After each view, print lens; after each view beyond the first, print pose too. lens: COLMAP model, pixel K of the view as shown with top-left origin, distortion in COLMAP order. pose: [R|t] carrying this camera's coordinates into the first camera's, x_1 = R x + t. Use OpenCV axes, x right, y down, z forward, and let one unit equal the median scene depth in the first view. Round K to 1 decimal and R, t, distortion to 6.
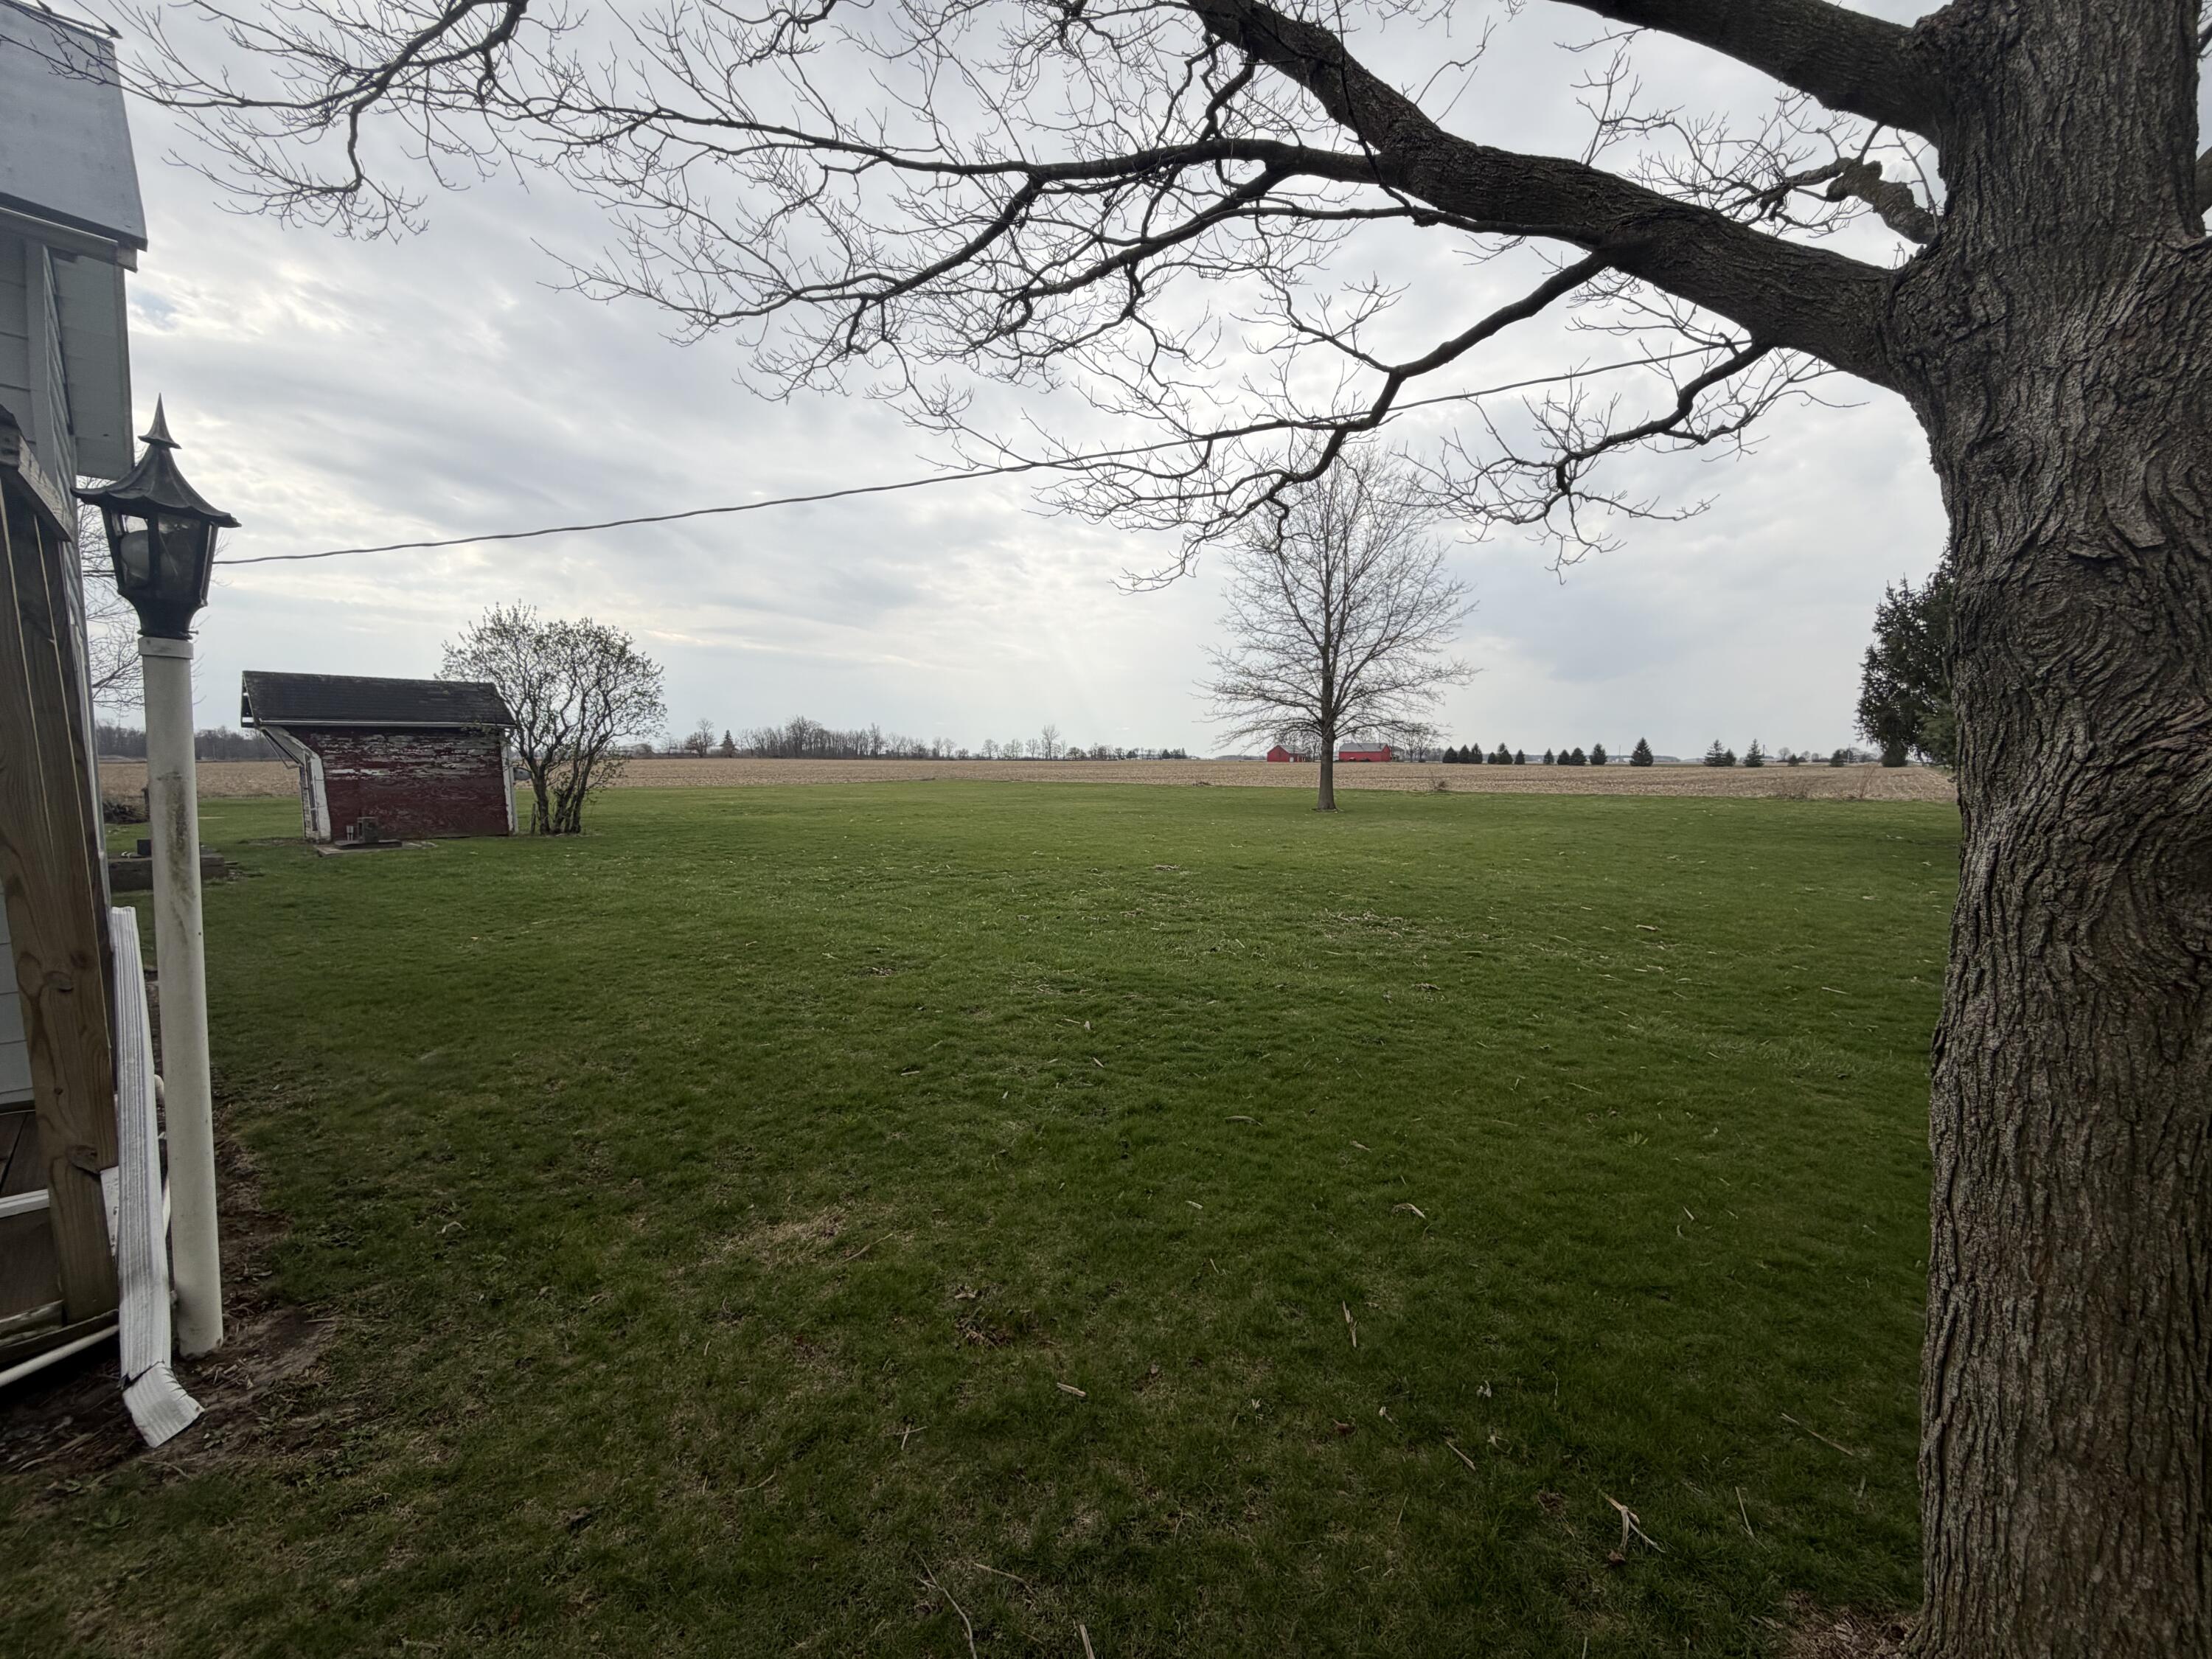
lens RADIAL K [[883.9, 0, 1106.0], [0, 883.9, 829.5], [0, 0, 1]] dist [0.000148, 0.000004]
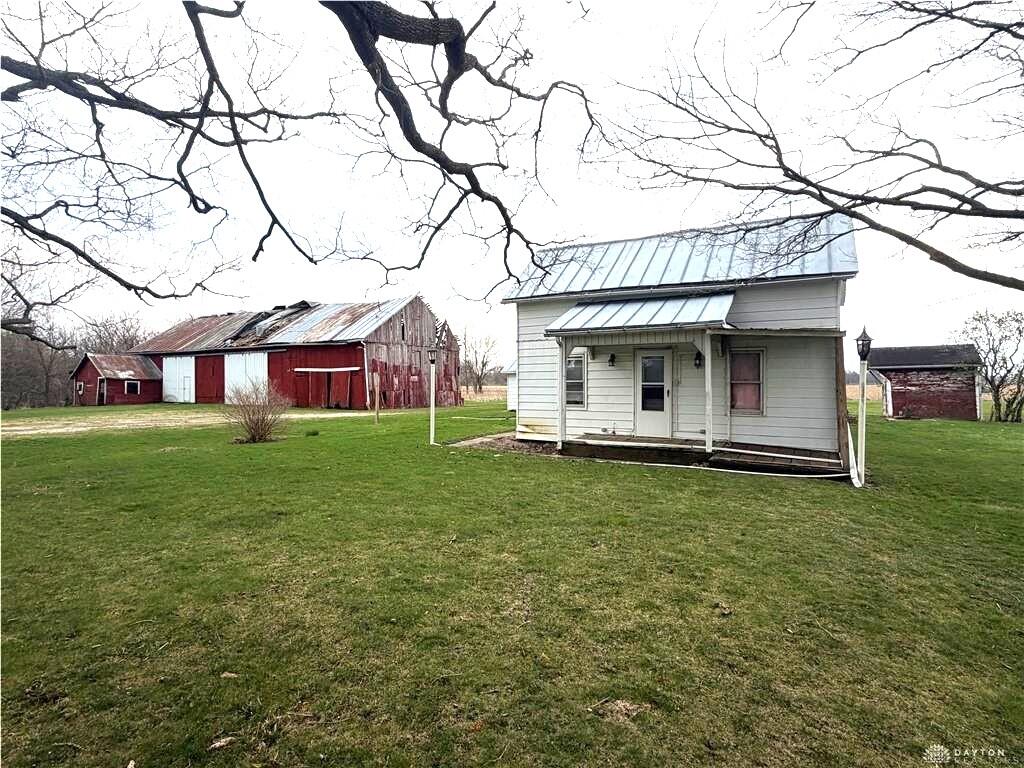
lens RADIAL K [[520.7, 0, 512.0], [0, 520.7, 384.0], [0, 0, 1]] dist [-0.003017, 0.000580]
pose [[0.212503, -0.002420, -0.977157, 0.235053], [-0.073168, 0.997150, -0.018381, 0.021915], [0.974417, 0.075403, 0.211721, -0.258430]]
